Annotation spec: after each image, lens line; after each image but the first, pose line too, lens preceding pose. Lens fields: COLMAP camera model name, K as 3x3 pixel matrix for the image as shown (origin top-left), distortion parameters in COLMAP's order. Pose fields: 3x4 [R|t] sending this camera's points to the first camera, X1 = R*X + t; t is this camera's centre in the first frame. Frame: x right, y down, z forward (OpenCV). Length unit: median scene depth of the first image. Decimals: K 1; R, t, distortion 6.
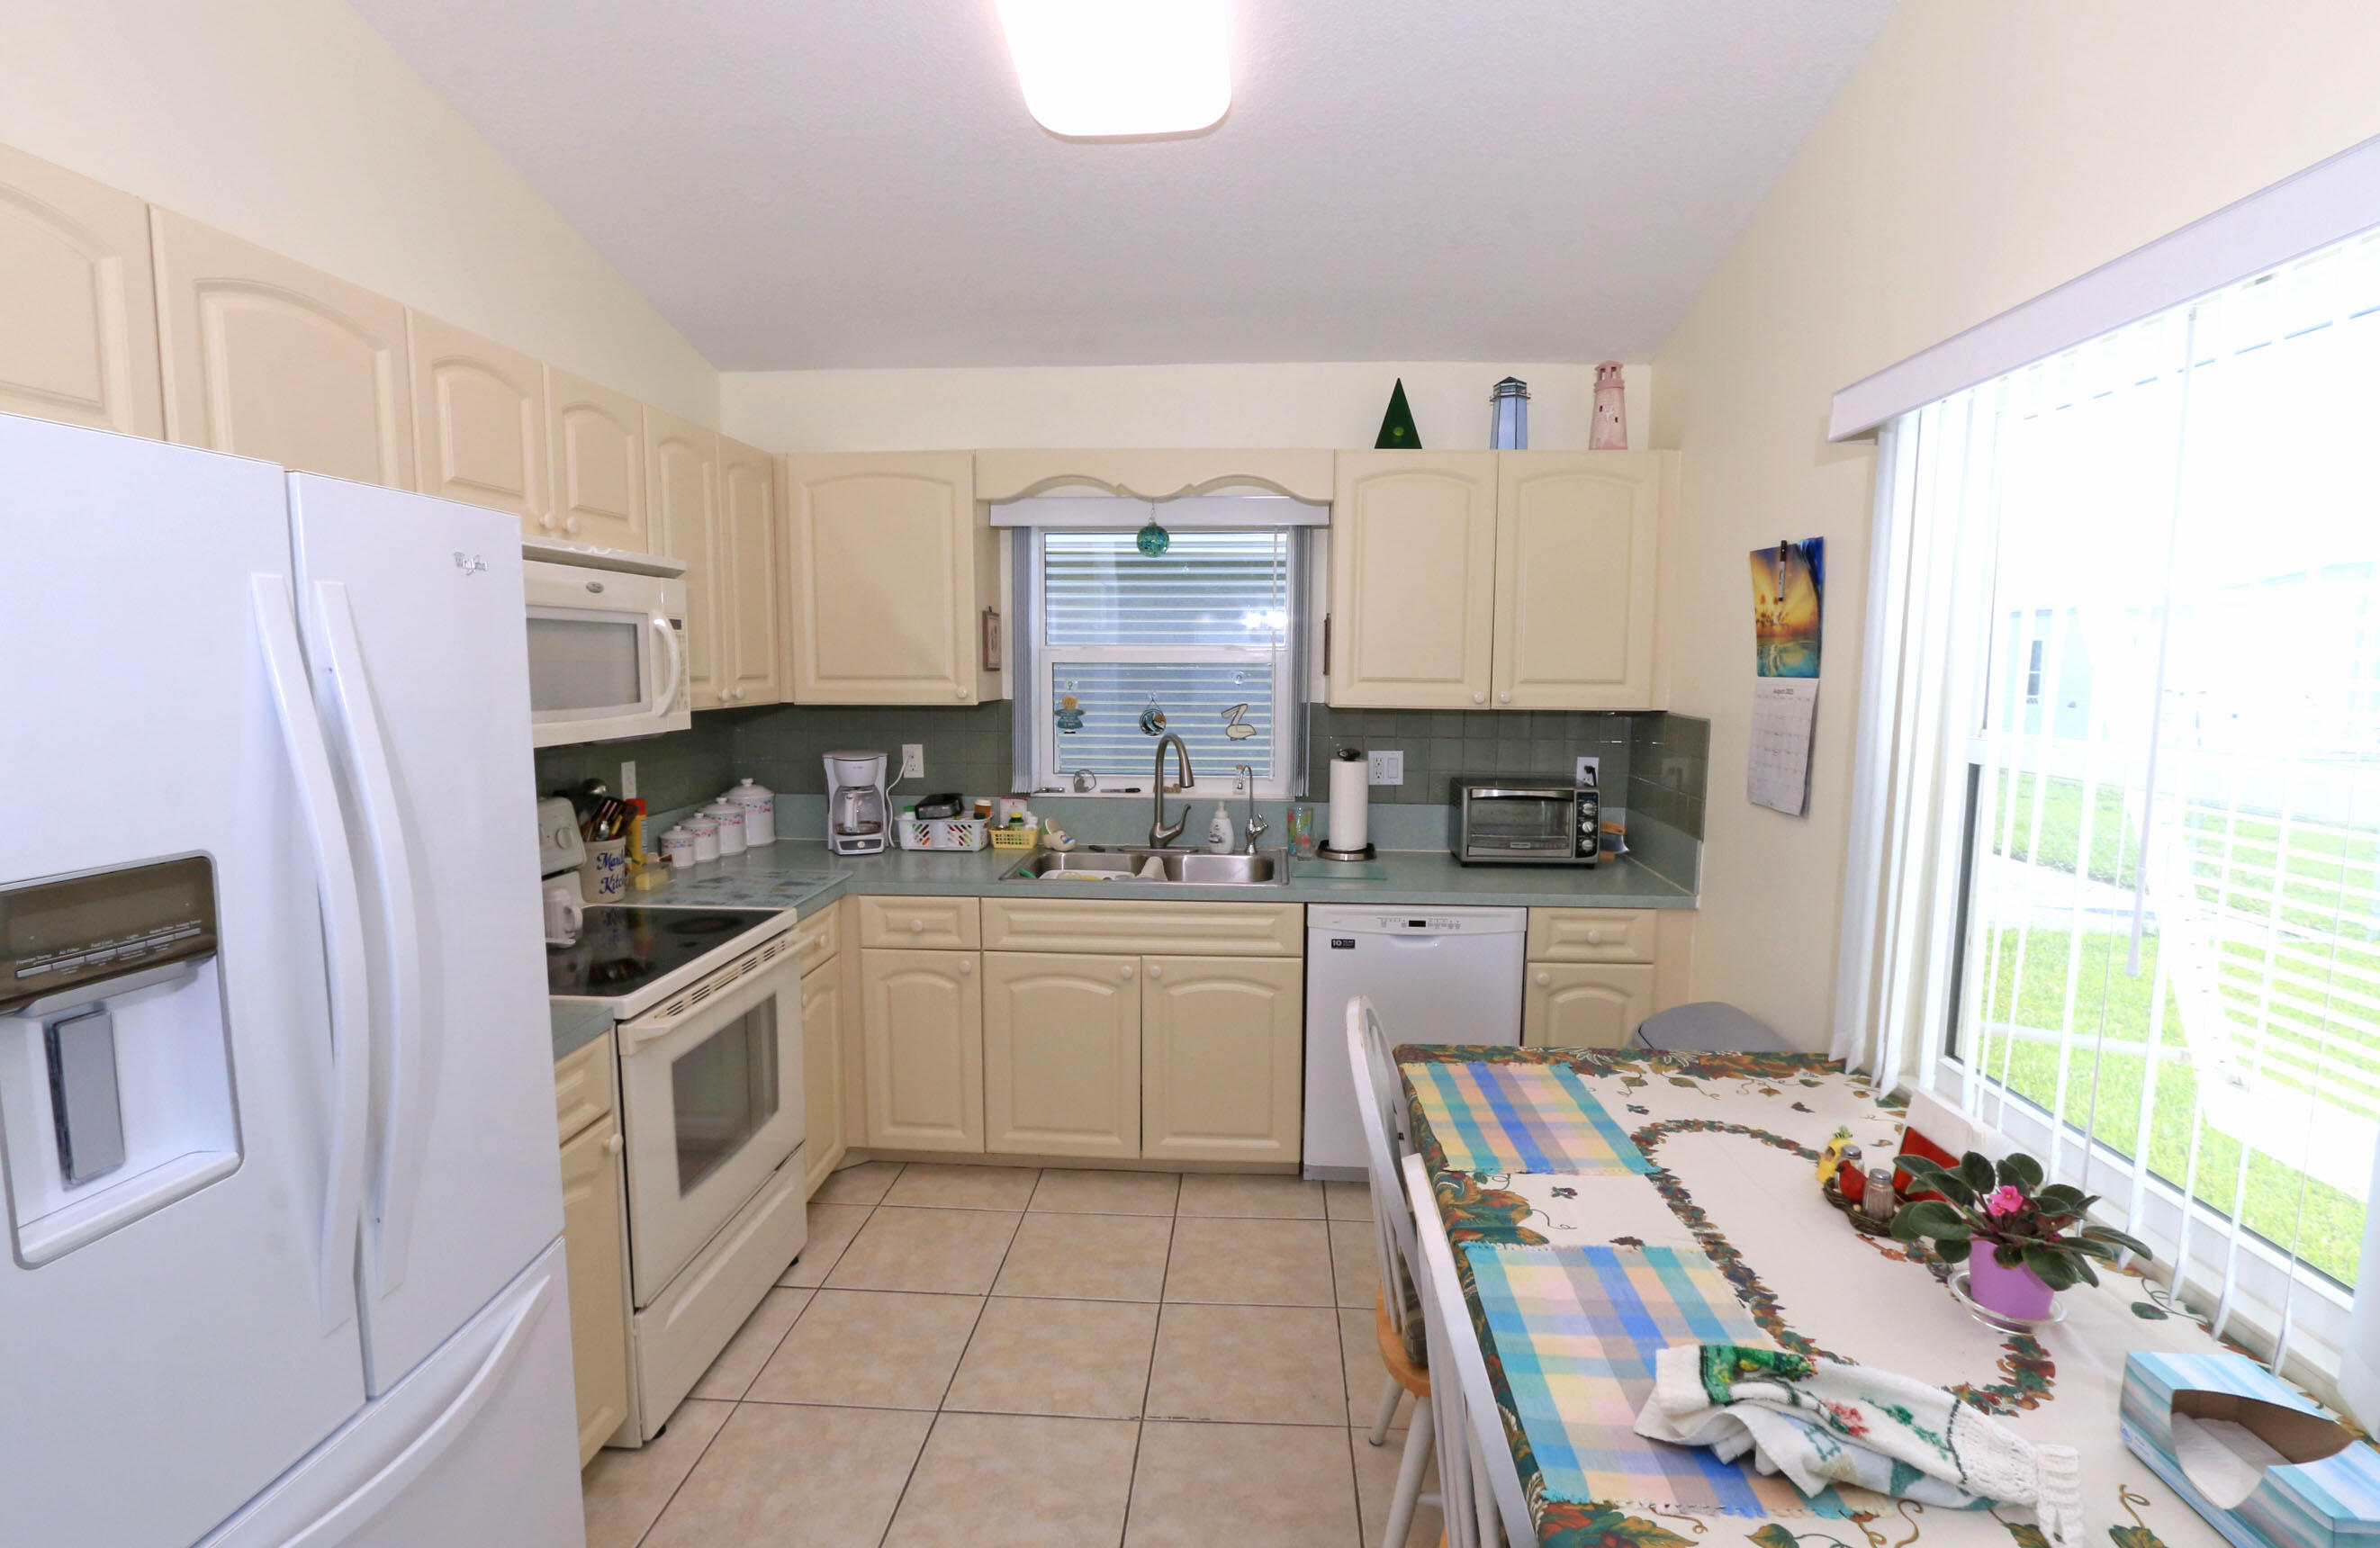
lens RADIAL K [[1127.7, 0, 1204.4], [0, 1127.7, 782.9], [0, 0, 1]] dist [-0.030123, -0.000185]
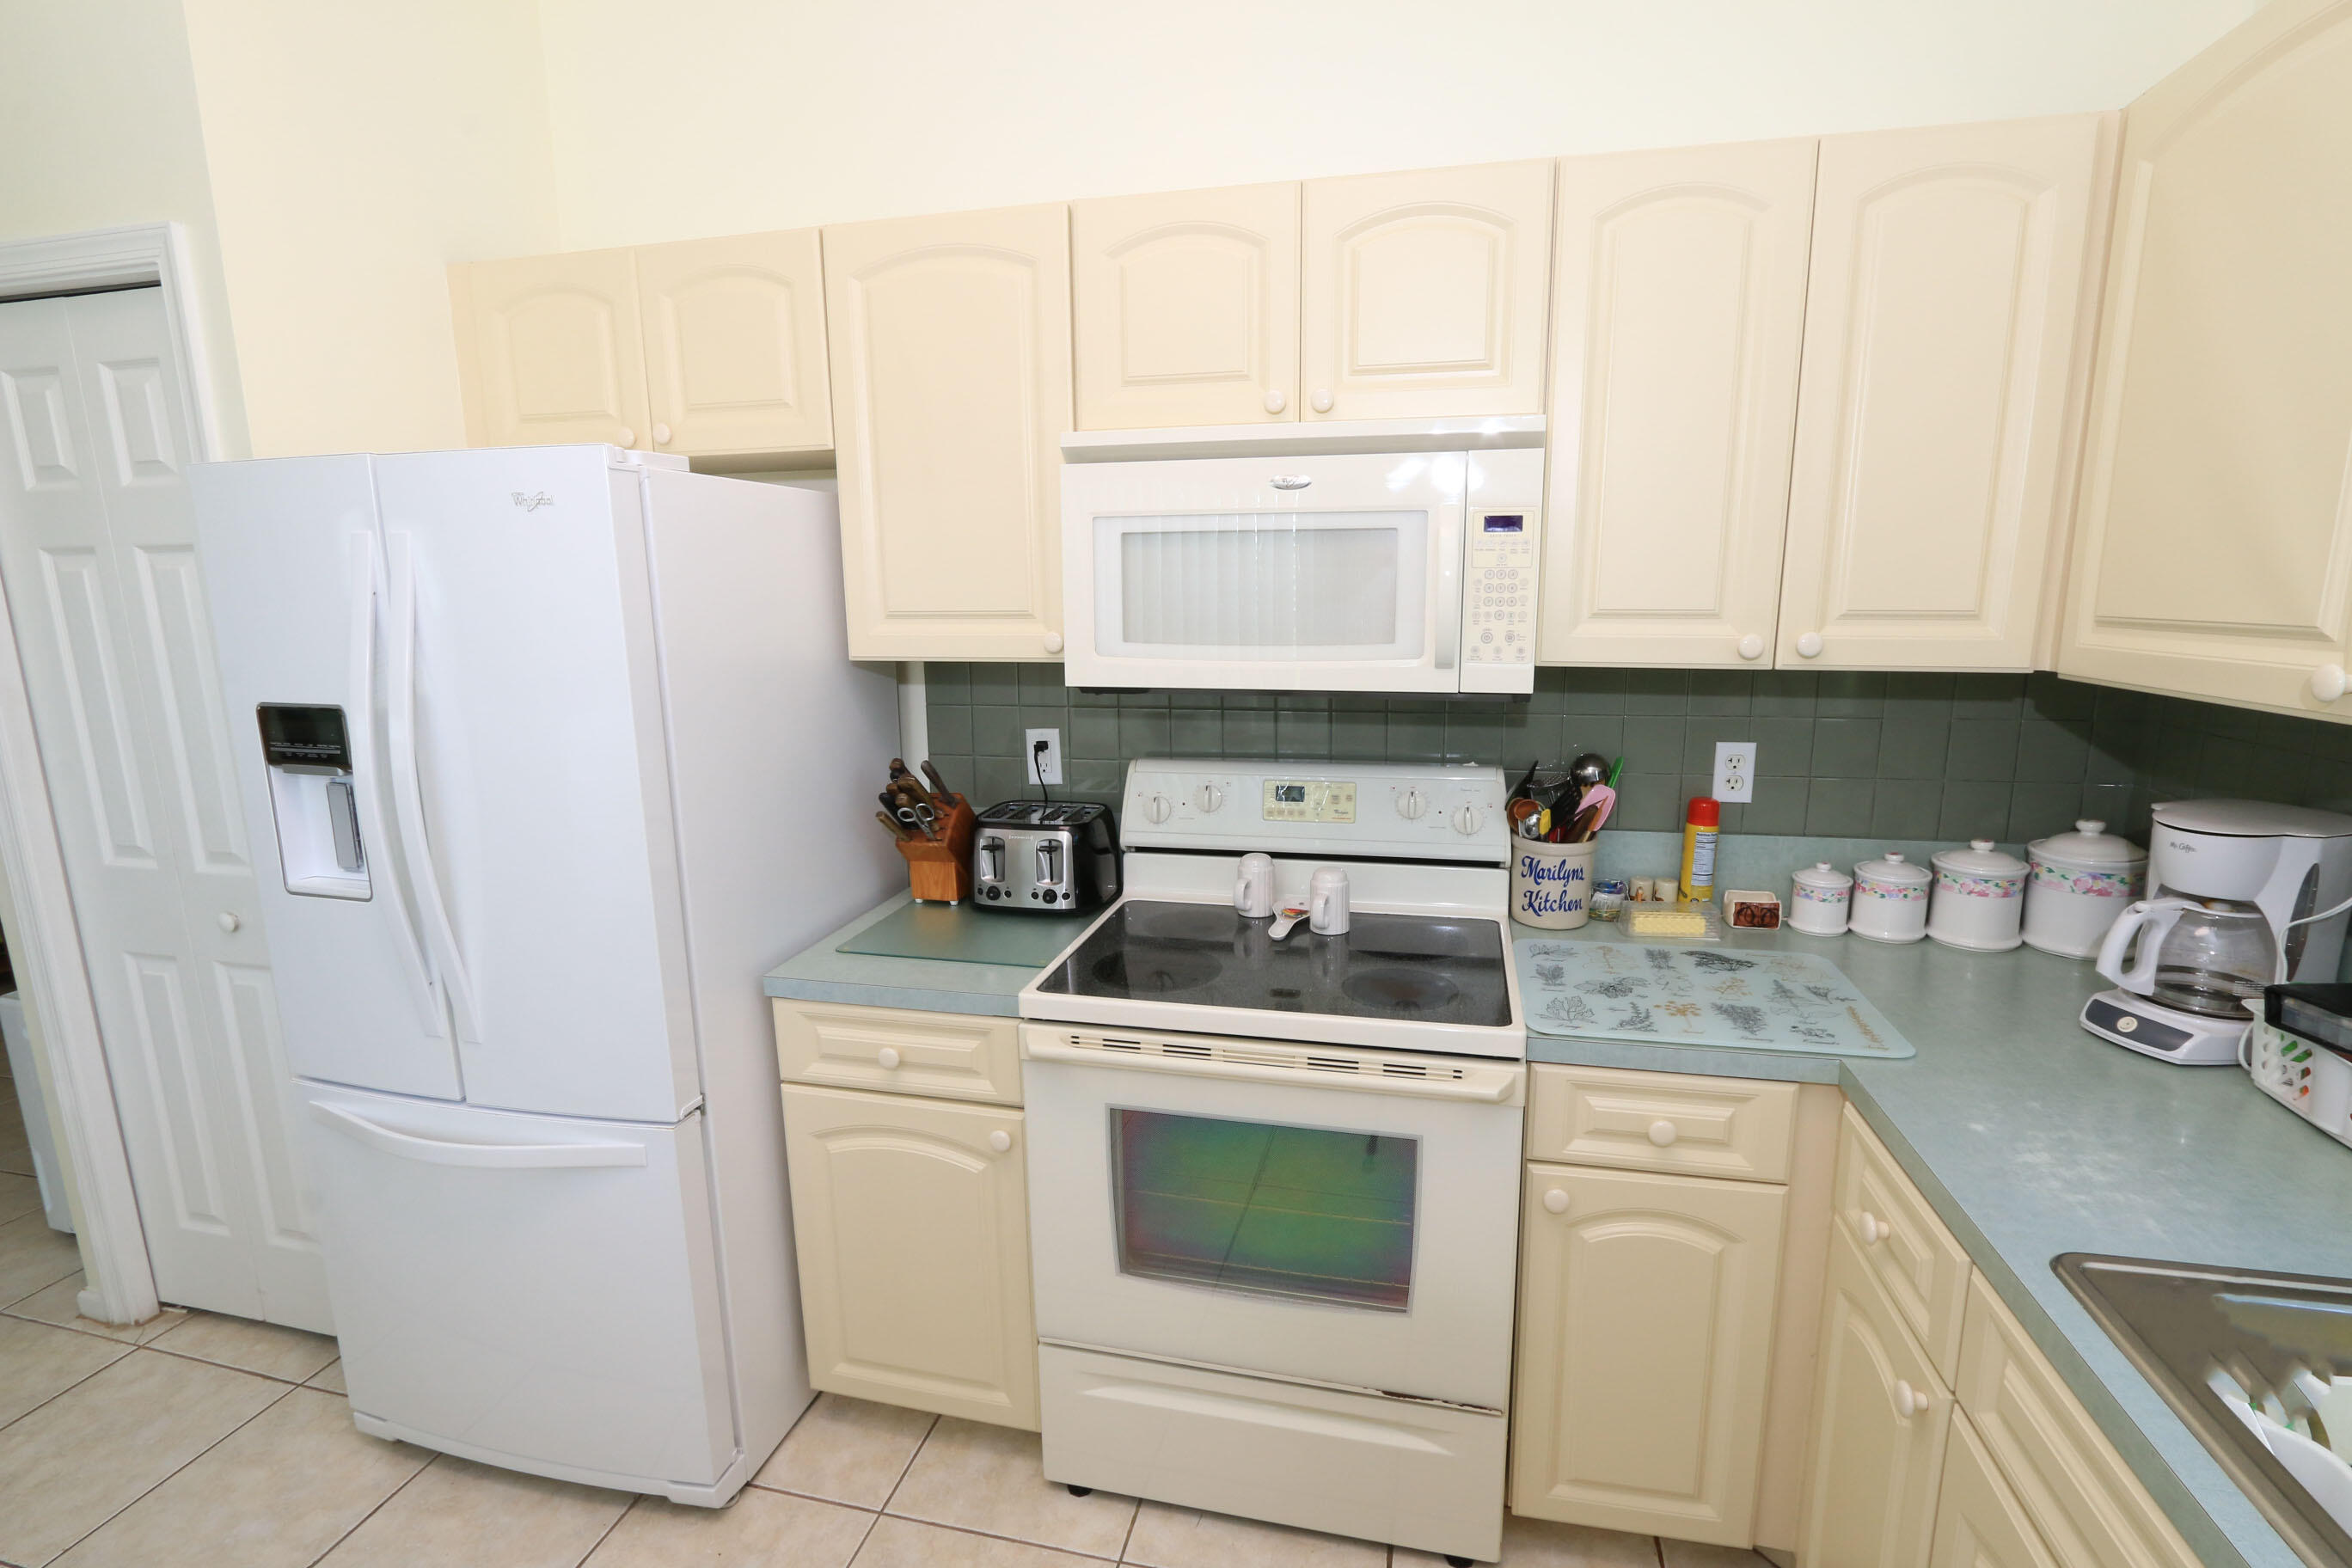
lens RADIAL K [[1078.4, 0, 1196.9], [0, 1078.4, 788.9], [0, 0, 1]] dist [-0.019315, 0.003065]
pose [[-0.173394, 0.180199, -0.968227, 0.133906], [-0.101787, 0.974575, 0.199609, -0.081057], [0.979578, 0.133164, -0.150643, 0.766826]]
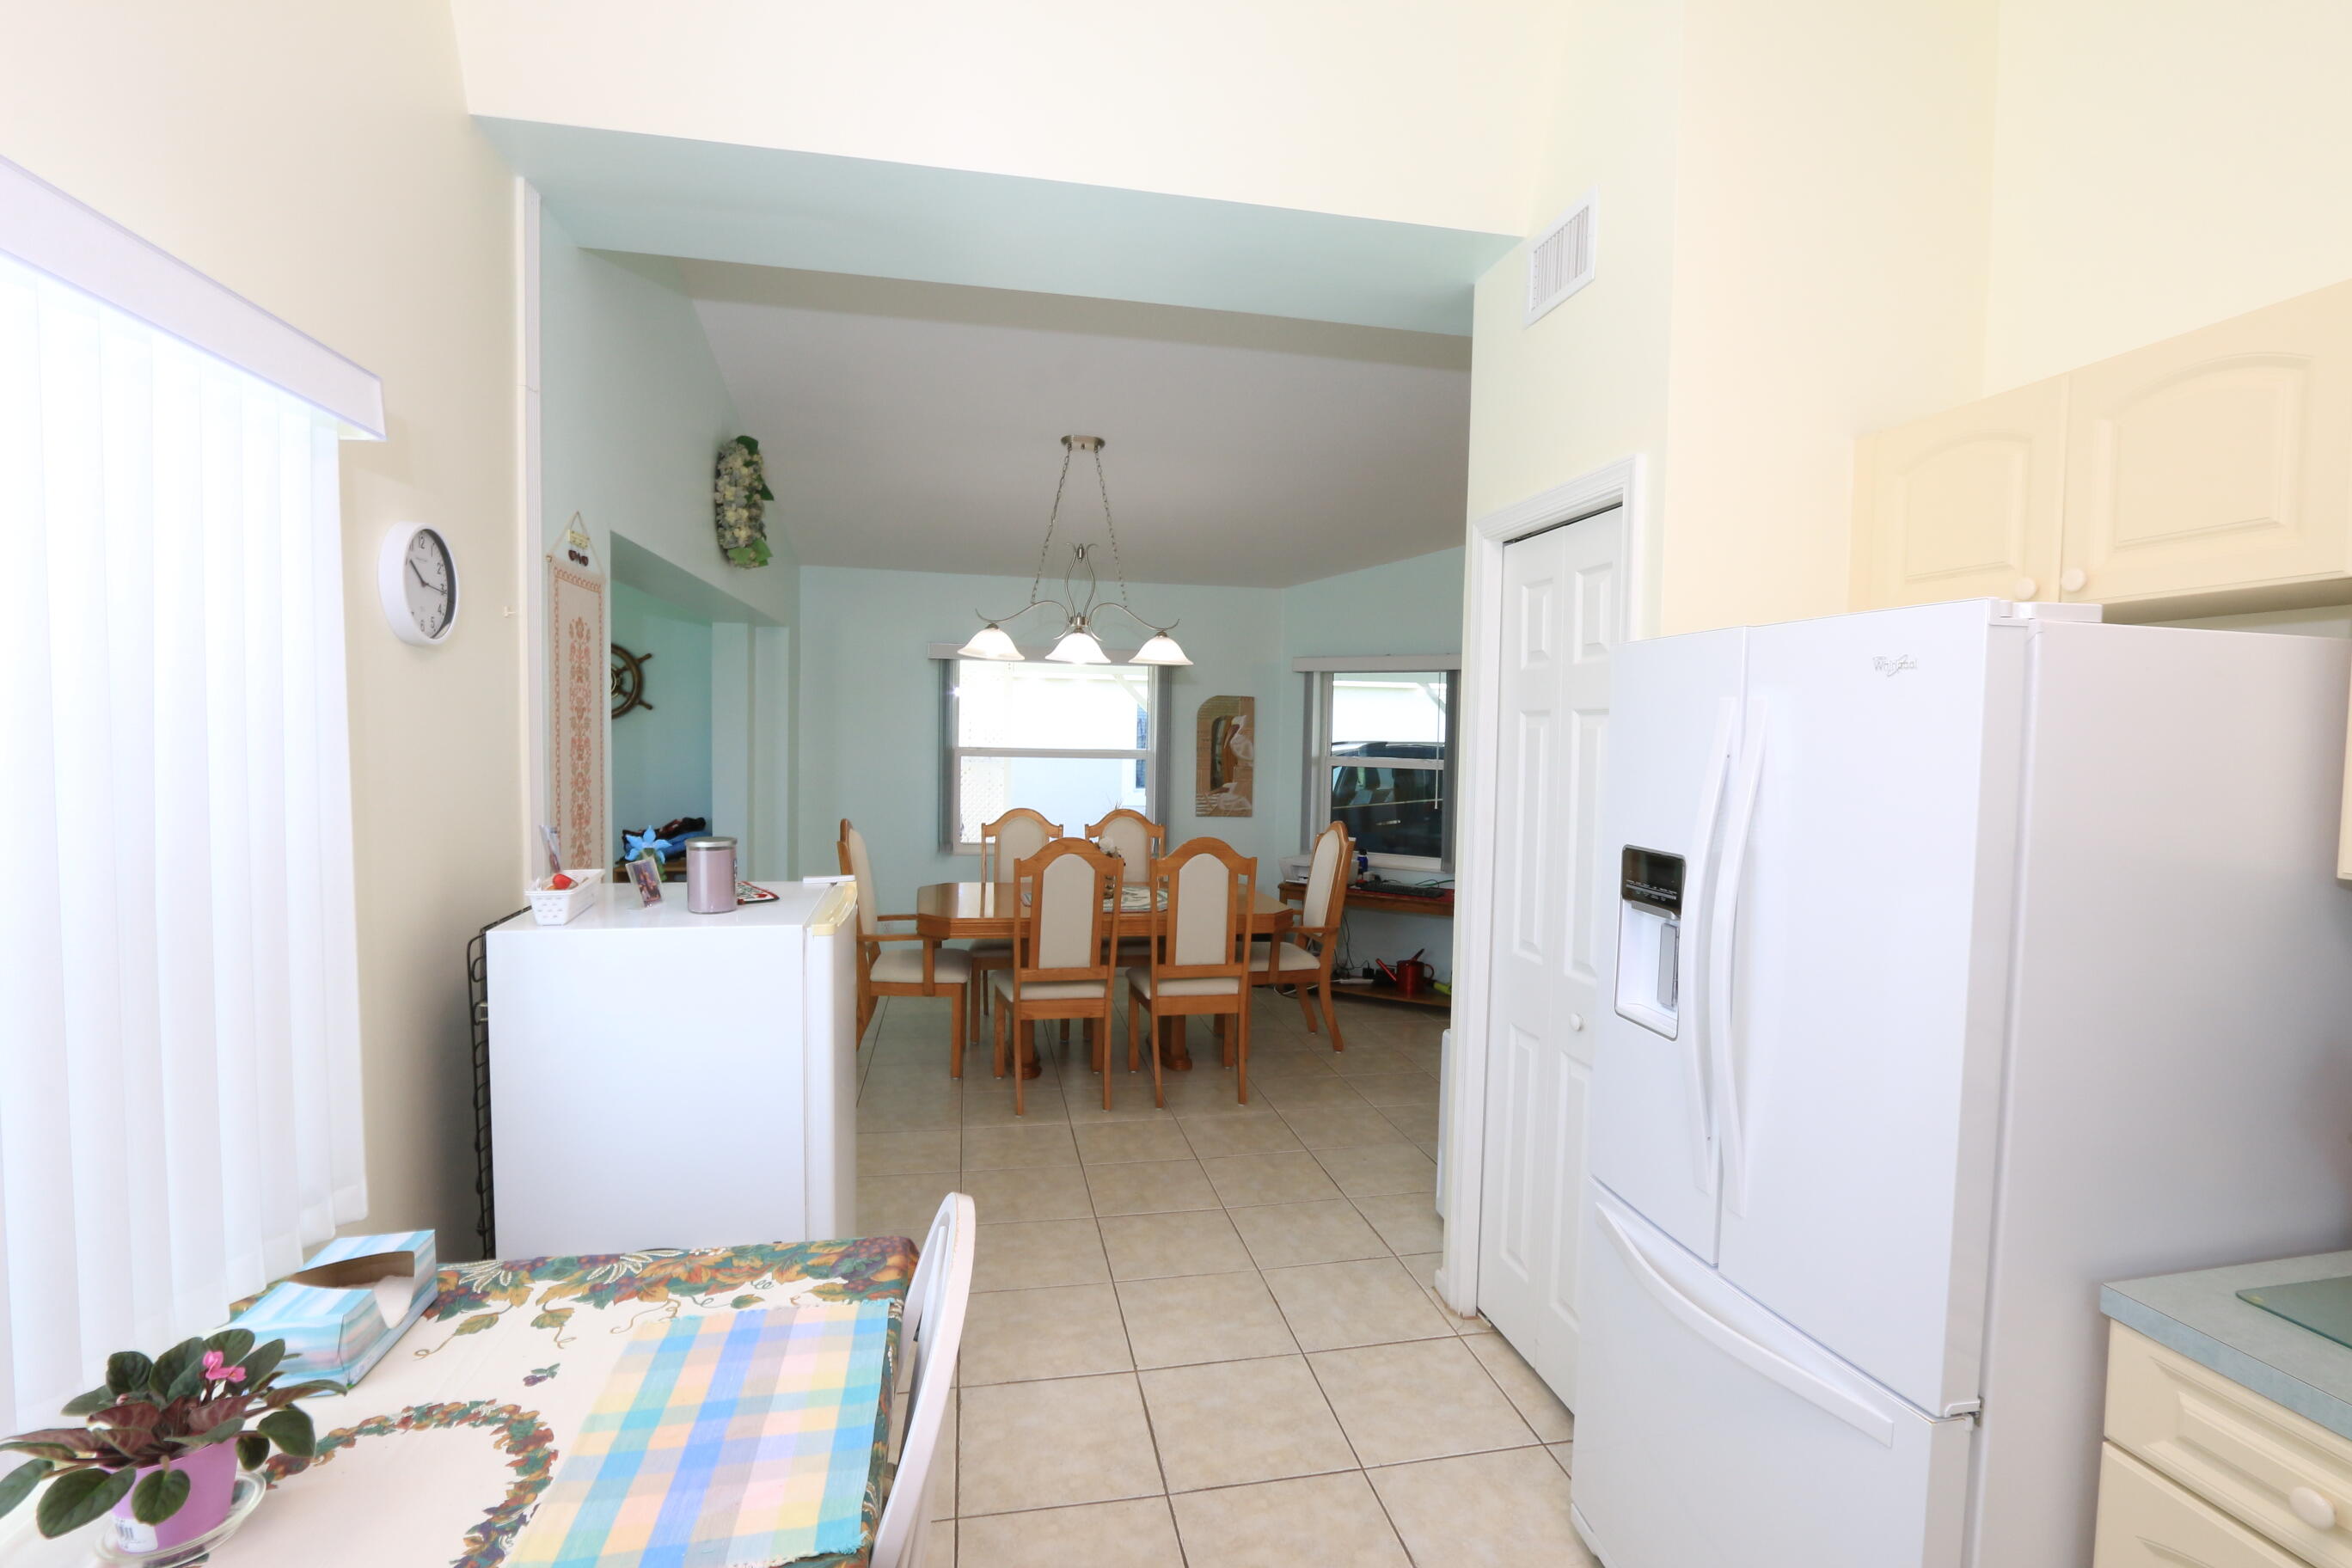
lens RADIAL K [[1078.4, 0, 1189.0], [0, 1078.4, 787.3], [0, 0, 1]] dist [-0.019315, 0.003065]
pose [[-0.967602, -0.013605, -0.252113, 0.094073], [-0.054314, 0.986385, 0.155227, -0.083696], [0.246568, 0.163892, -0.955167, 0.746297]]
